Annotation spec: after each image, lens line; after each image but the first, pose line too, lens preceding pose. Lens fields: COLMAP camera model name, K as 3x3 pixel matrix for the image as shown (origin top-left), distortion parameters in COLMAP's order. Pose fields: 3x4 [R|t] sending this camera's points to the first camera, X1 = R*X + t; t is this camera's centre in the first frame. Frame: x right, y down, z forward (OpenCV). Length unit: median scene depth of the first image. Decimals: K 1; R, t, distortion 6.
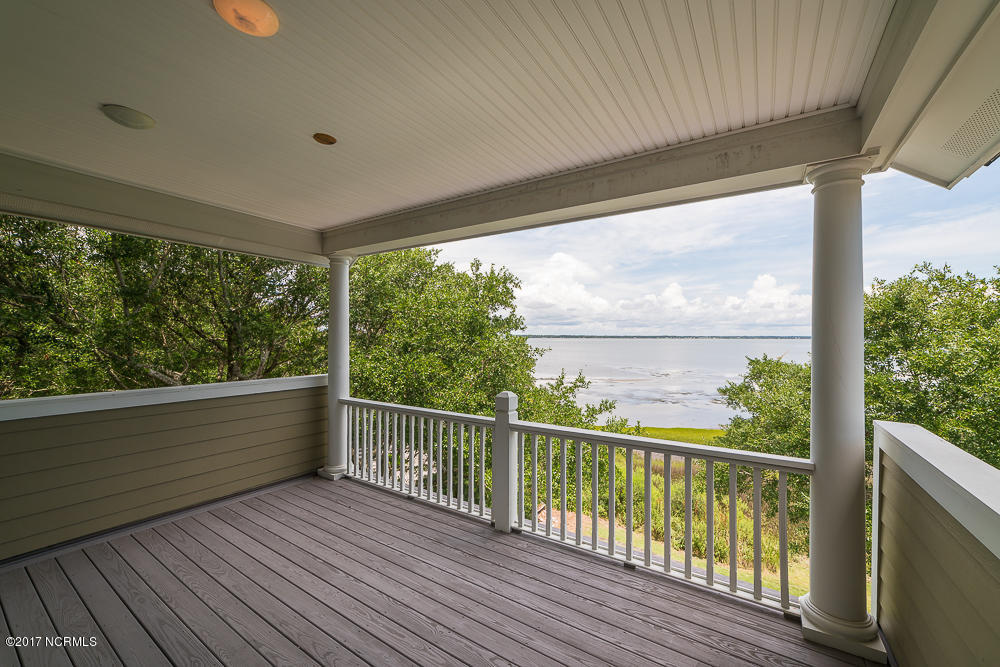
lens RADIAL K [[410.9, 0, 473.8], [0, 410.9, 333.9], [0, 0, 1]] dist [-0.000237, -0.000084]
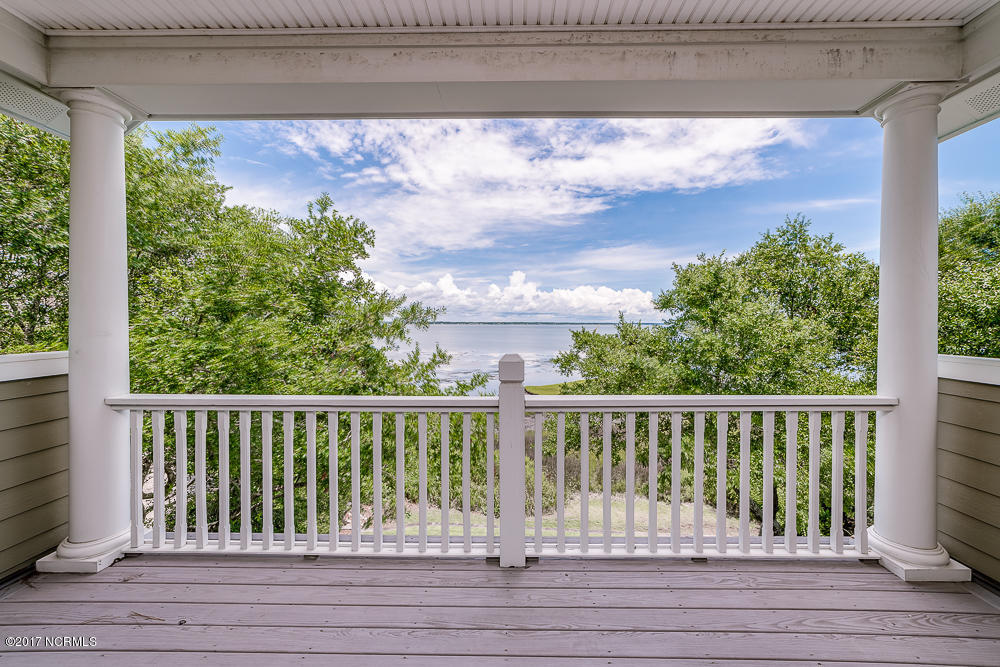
lens RADIAL K [[395.0, 0, 500.2], [0, 395.0, 328.1], [0, 0, 1]] dist [0.001563, 0.000228]
pose [[0.815688, -0.000745, 0.578492, -0.158384], [-0.008020, 0.999889, 0.012596, 0.049207], [-0.578437, -0.014914, 0.815591, 0.260500]]
